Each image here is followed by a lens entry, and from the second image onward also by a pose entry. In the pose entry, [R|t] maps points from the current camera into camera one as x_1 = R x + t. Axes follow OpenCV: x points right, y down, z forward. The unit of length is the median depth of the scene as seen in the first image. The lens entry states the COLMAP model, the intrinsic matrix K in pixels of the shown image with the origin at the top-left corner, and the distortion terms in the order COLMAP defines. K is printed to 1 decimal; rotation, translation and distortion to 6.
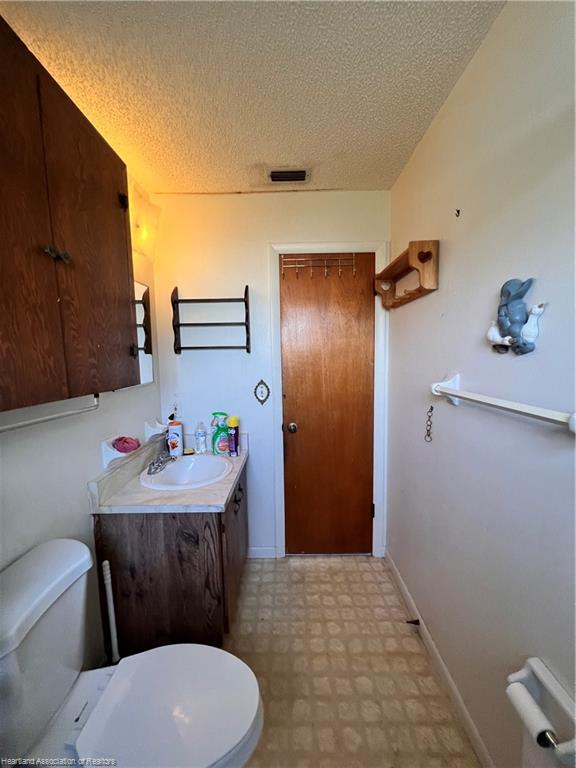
lens RADIAL K [[306.0, 0, 287.1], [0, 306.0, 386.0], [0, 0, 1]] dist [-0.003110, 0.000910]
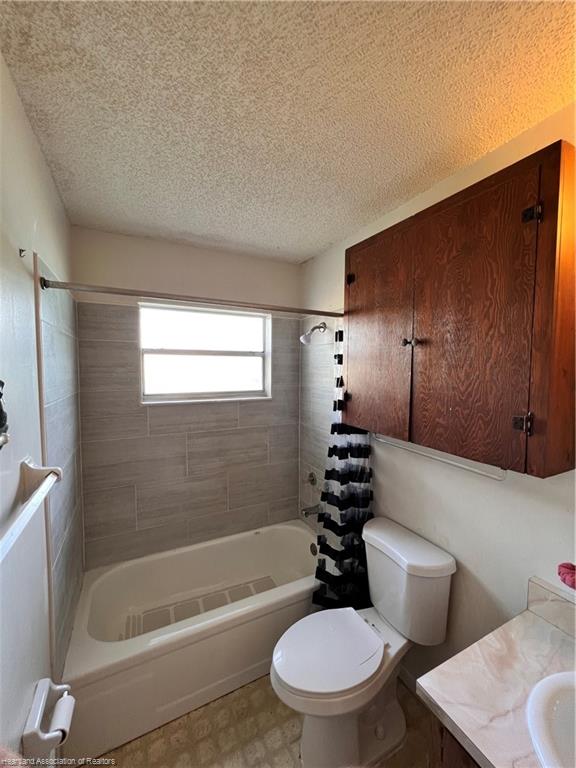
lens RADIAL K [[306.0, 0, 288.0], [0, 306.0, 383.9], [0, 0, 1]] dist [-0.003110, 0.000910]
pose [[-0.888630, 0.035984, -0.457211, 0.362676], [-0.036464, 0.988218, 0.148649, -0.364113], [0.457173, 0.148765, -0.876848, 1.721767]]
